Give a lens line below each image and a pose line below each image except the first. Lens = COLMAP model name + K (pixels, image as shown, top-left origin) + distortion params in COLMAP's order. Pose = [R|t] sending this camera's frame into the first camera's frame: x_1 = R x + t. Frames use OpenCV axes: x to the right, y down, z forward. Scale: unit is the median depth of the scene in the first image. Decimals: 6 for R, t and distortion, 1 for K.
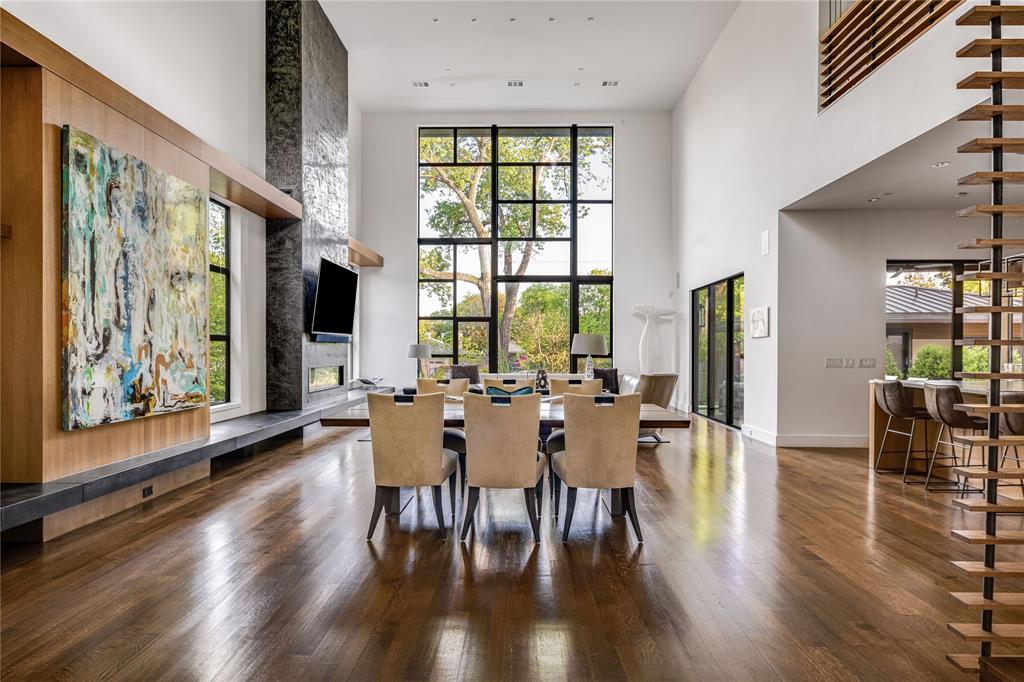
lens RADIAL K [[568.0, 0, 509.9], [0, 568.0, 354.9], [0, 0, 1]] dist [0.001673, -0.000689]
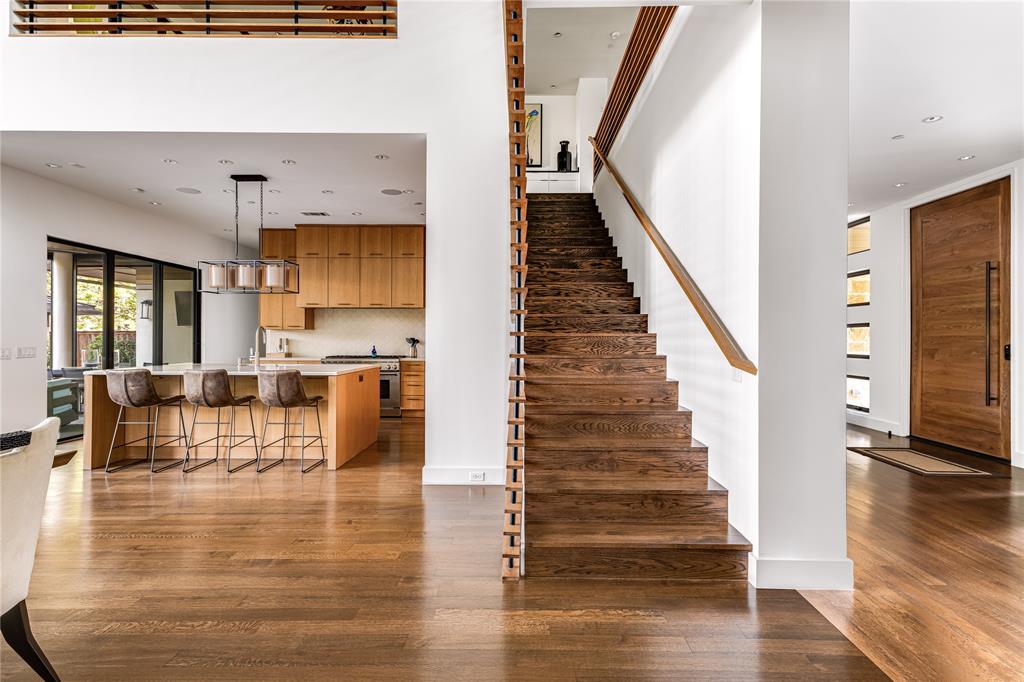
lens RADIAL K [[496.6, 0, 515.9], [0, 496.6, 337.8], [0, 0, 1]] dist [0.012678, -0.002846]
pose [[-0.015024, -0.001175, 0.999886, -0.127193], [0.008383, 0.999964, 0.001301, -0.003049], [-0.999852, 0.008401, -0.015014, 0.265816]]
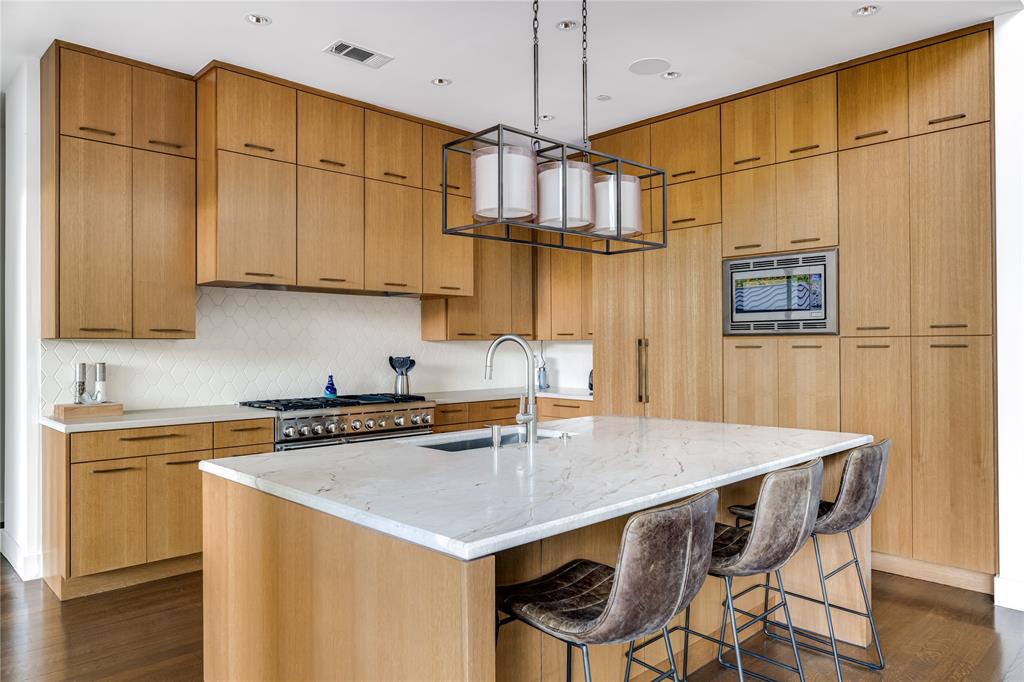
lens RADIAL K [[684.8, 0, 519.5], [0, 684.8, 344.7], [0, 0, 1]] dist [-0.007873, 0.006289]
pose [[-0.721728, 0.002071, 0.692174, 0.361516], [0.010073, 0.999921, 0.007512, -0.019976], [-0.692104, 0.012394, -0.721692, 0.914317]]
